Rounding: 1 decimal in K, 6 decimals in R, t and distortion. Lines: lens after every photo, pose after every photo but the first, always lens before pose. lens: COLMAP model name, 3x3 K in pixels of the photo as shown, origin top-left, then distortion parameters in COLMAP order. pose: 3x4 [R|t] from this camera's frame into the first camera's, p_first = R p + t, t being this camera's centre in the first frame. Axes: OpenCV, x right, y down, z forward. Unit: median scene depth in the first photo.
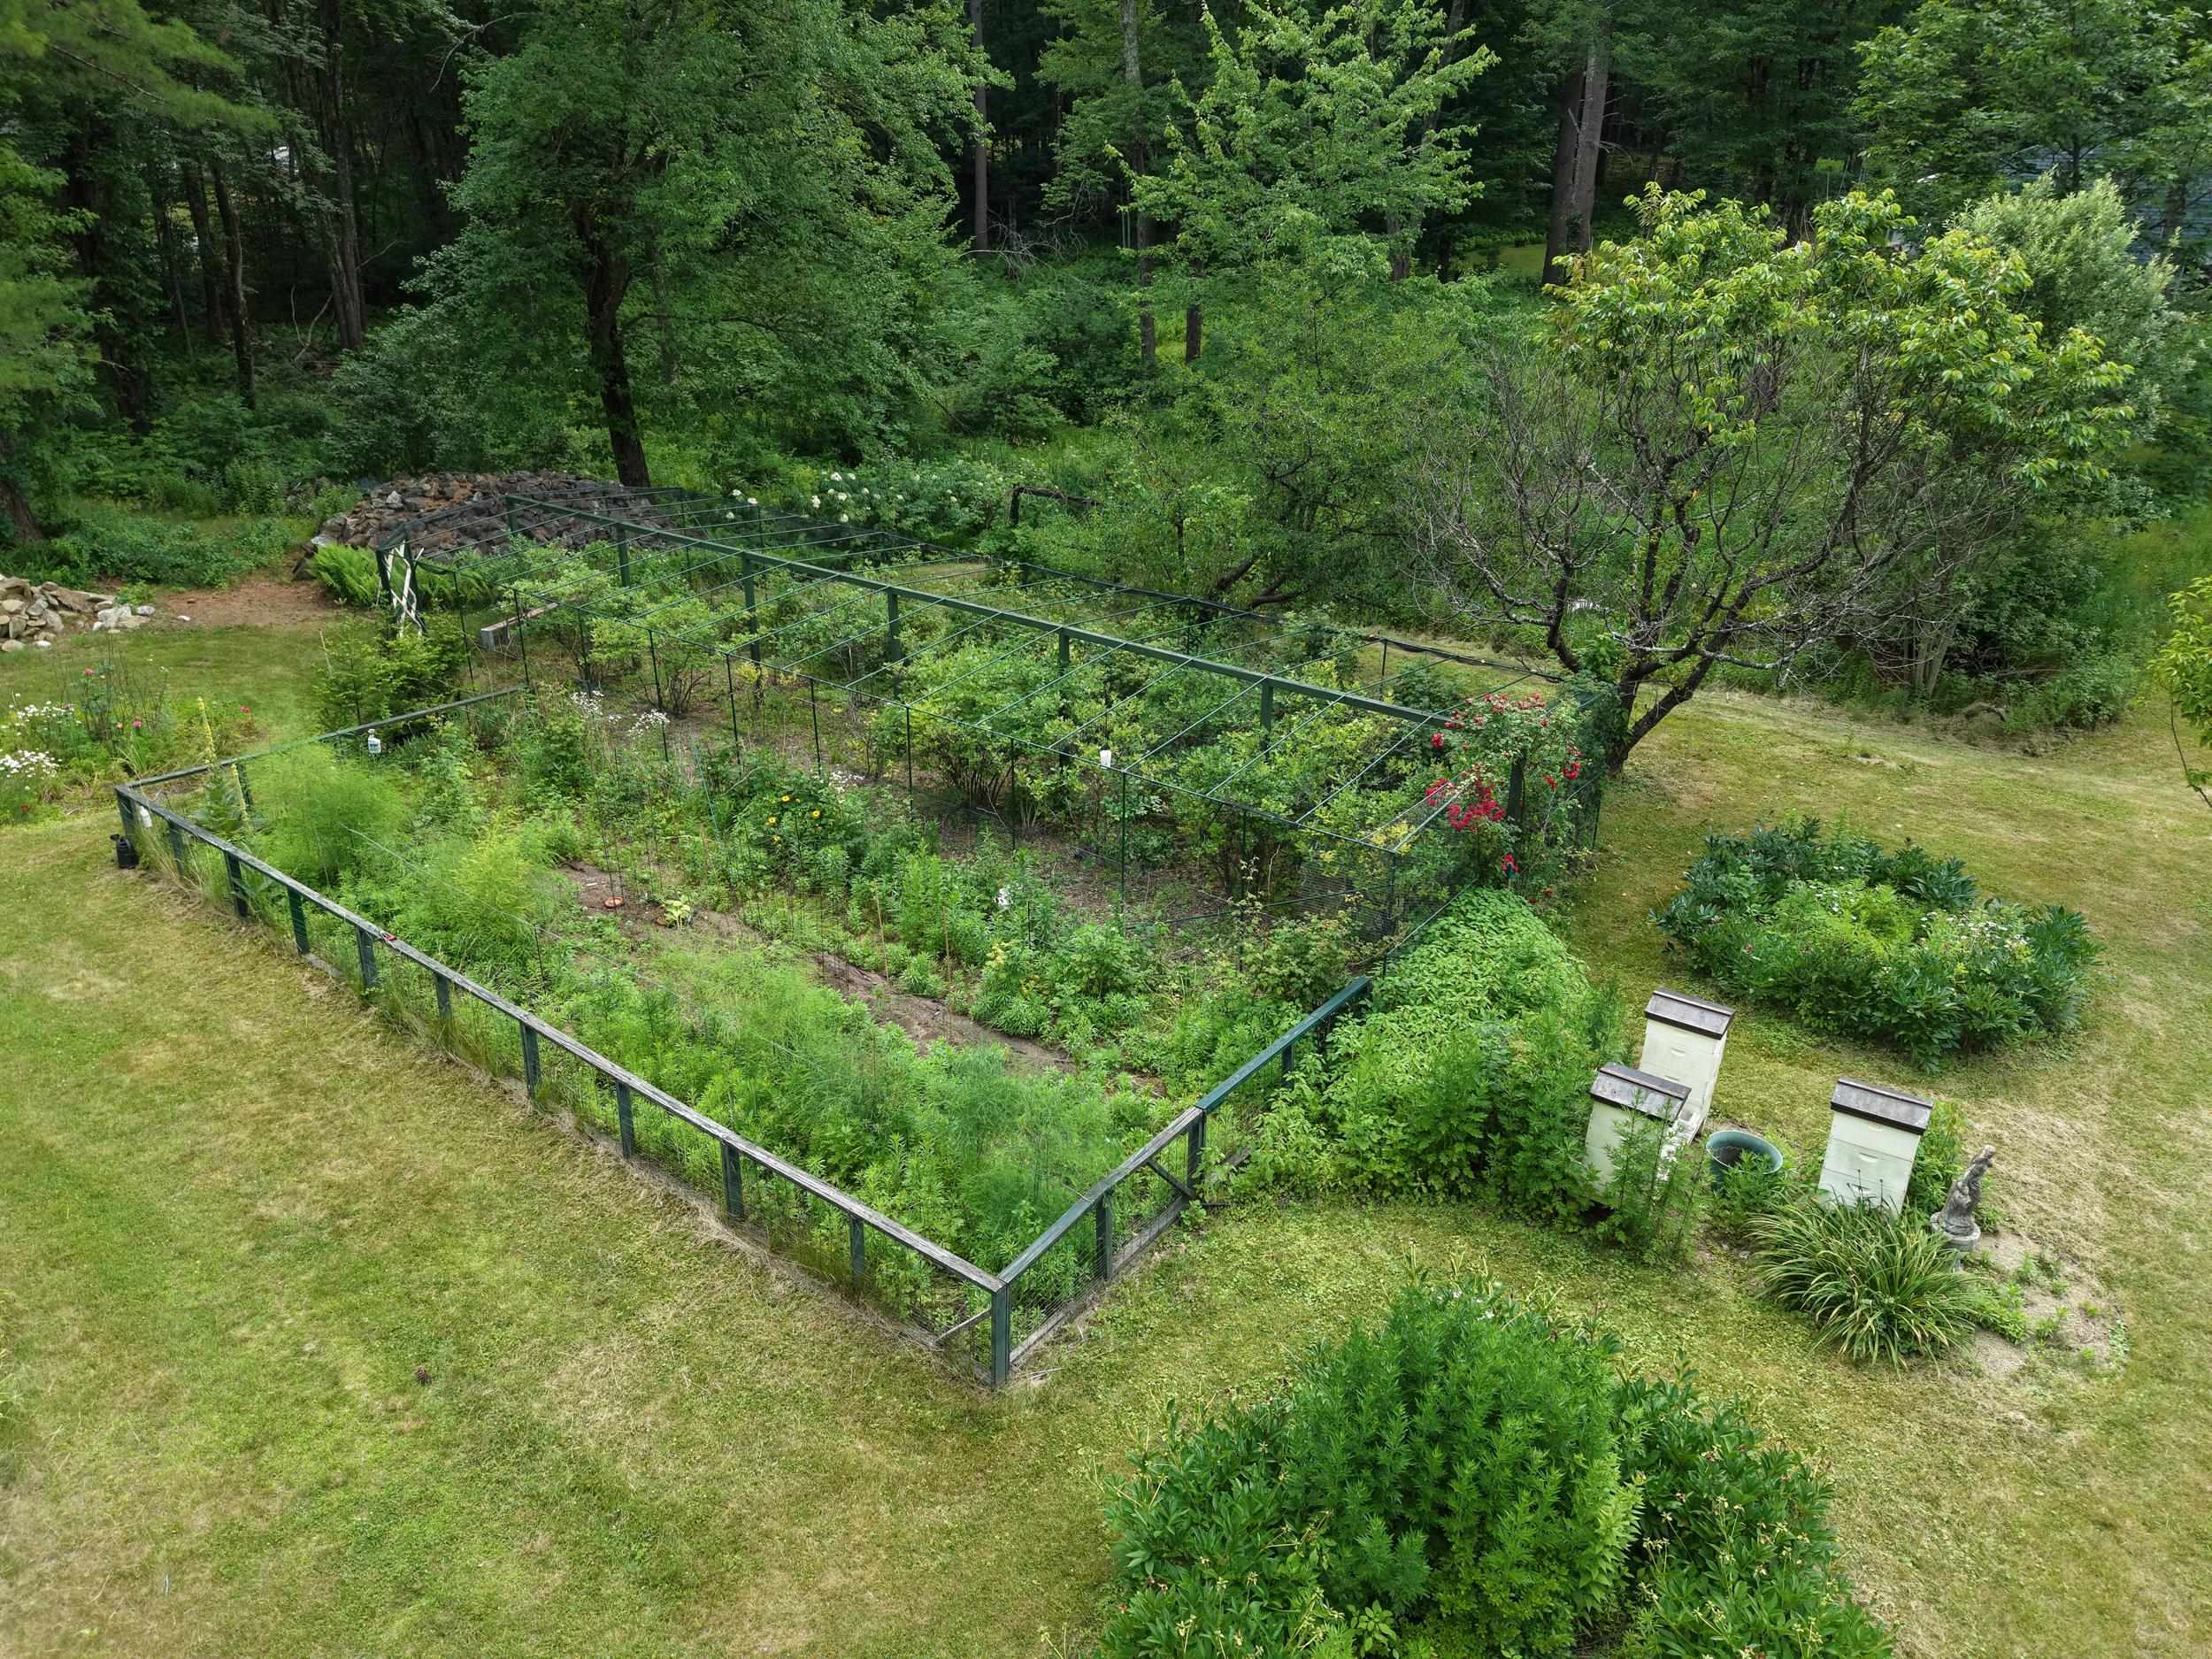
lens RADIAL K [[1506.3, 0, 1106.0], [0, 1506.3, 829.5], [0, 0, 1]] dist [0.010047, -0.003715]
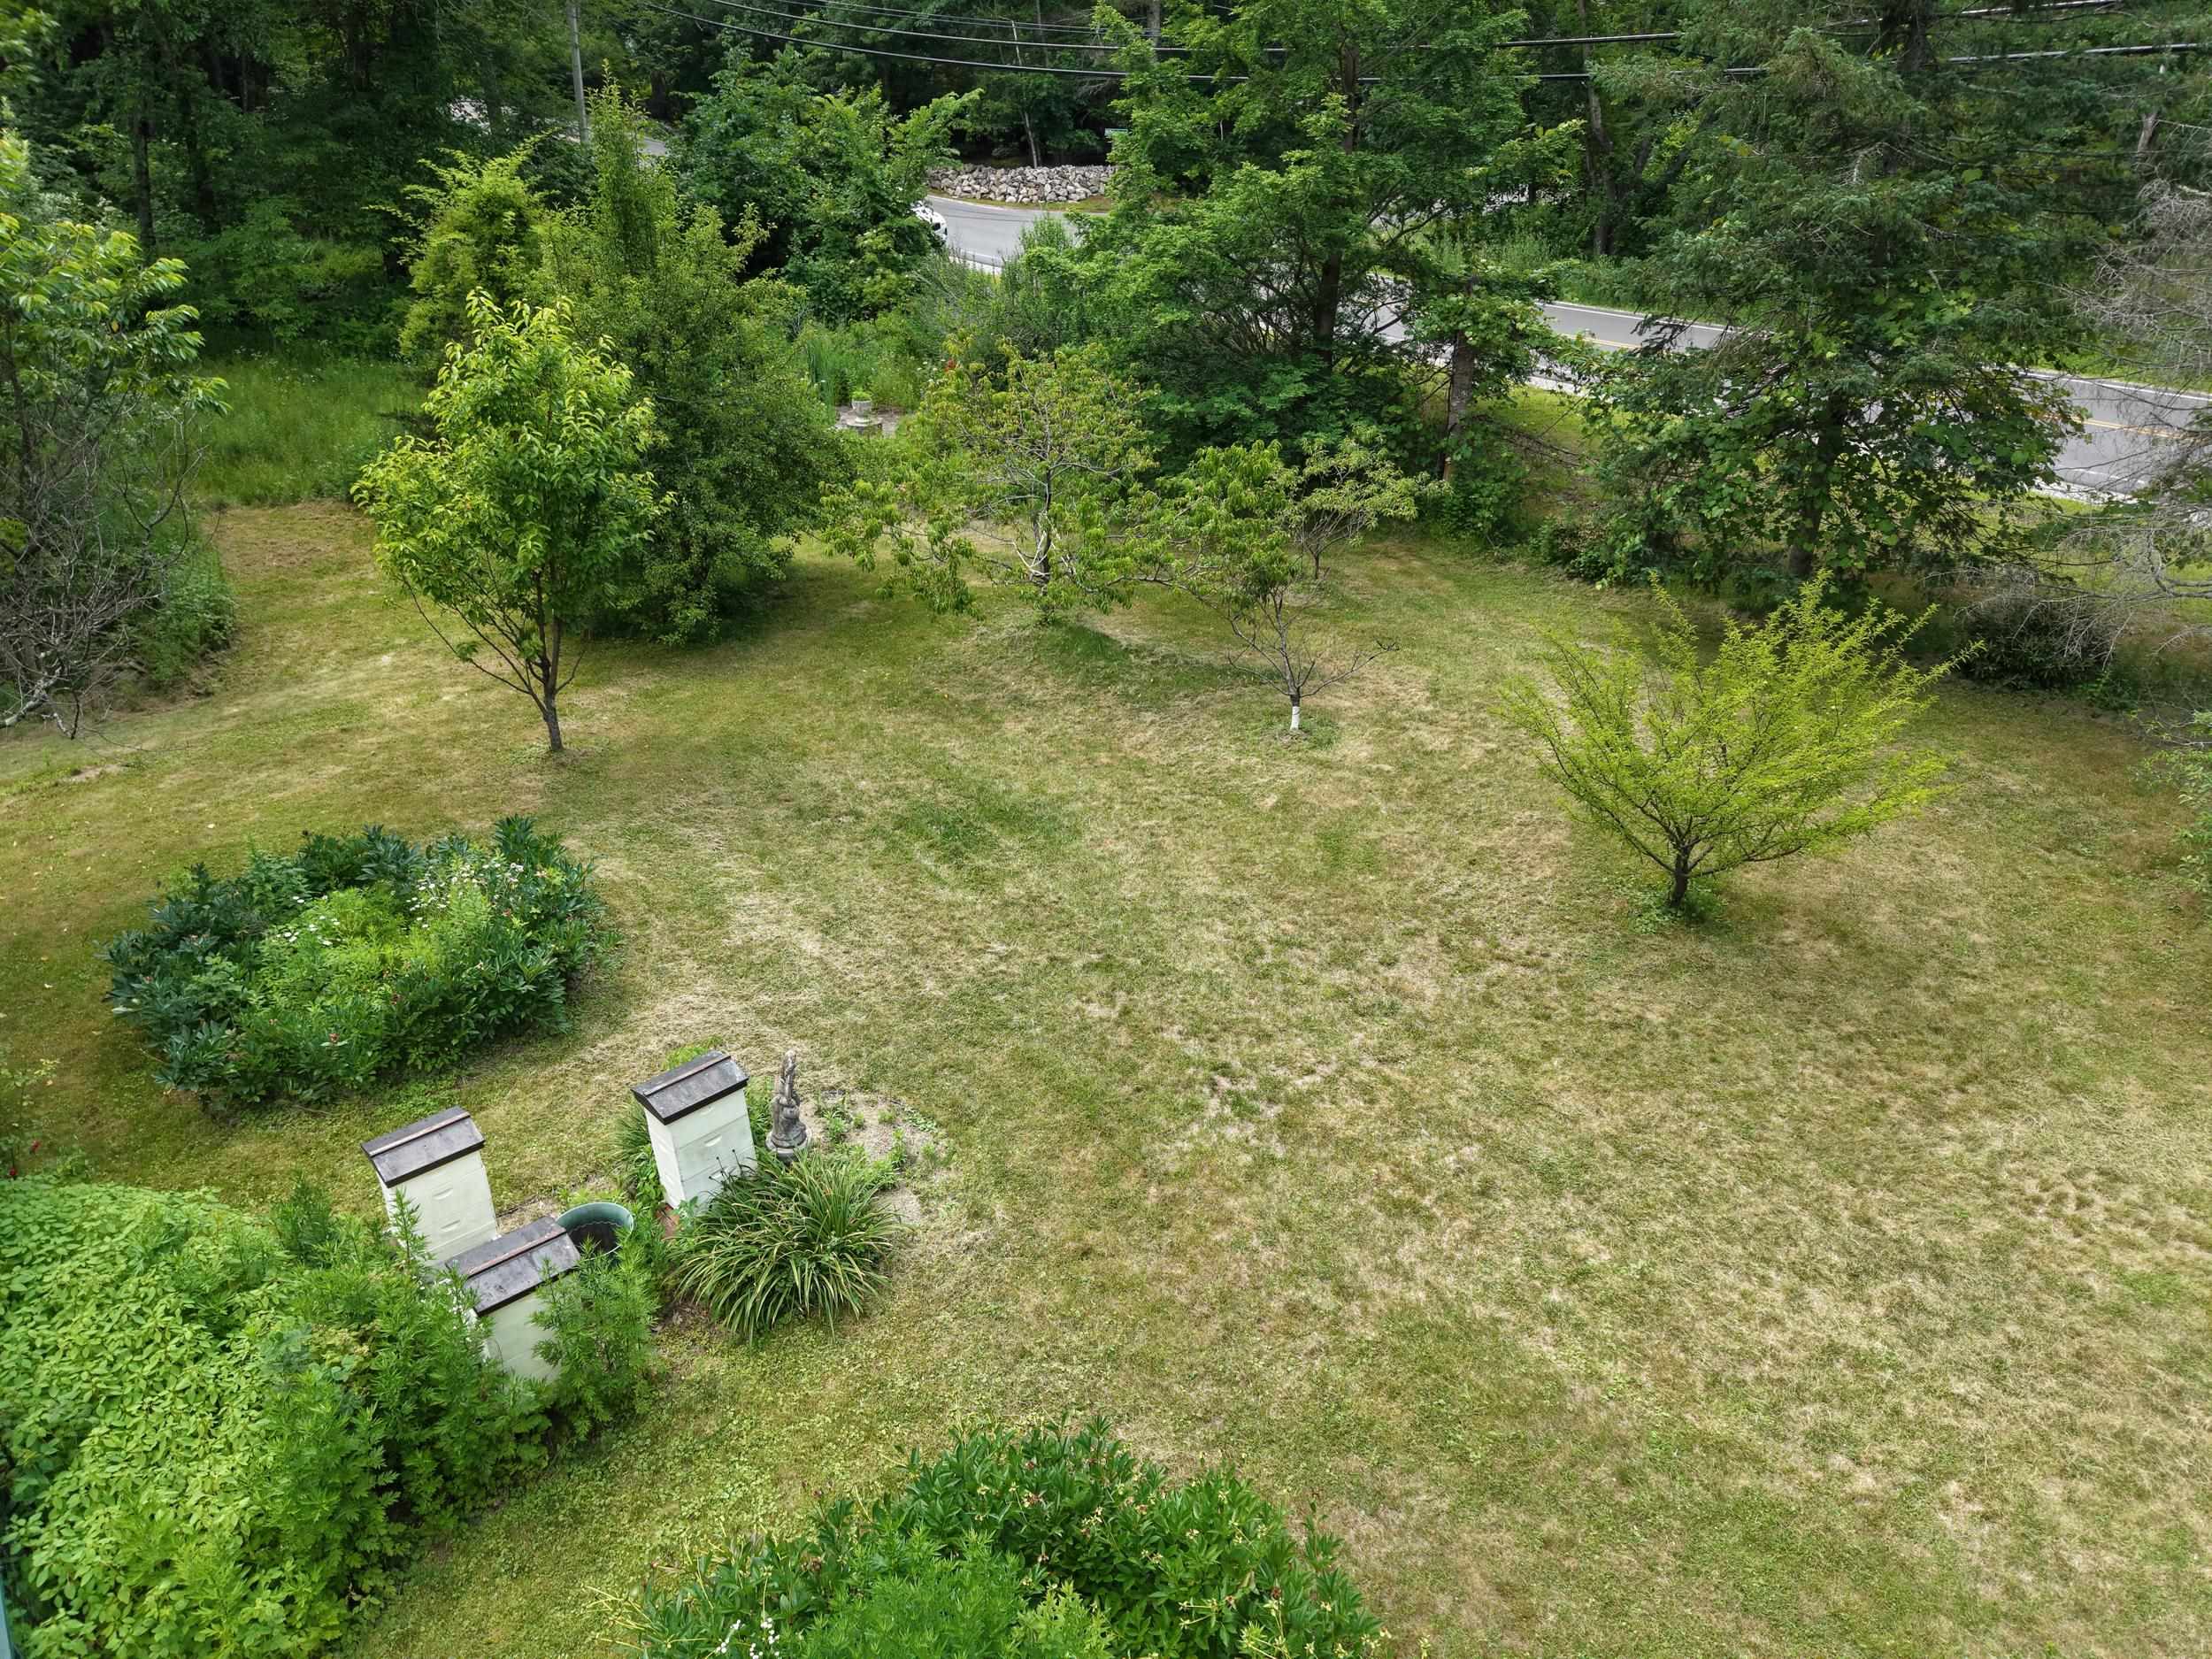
lens RADIAL K [[1489.4, 0, 1109.5], [0, 1489.4, 791.2], [0, 0, 1]] dist [0.016376, -0.032659]
pose [[0.233607, -0.438768, 0.867704, -0.128363], [0.387141, 0.860582, 0.330939, -0.164117], [-0.891936, 0.258614, 0.370903, 0.368685]]
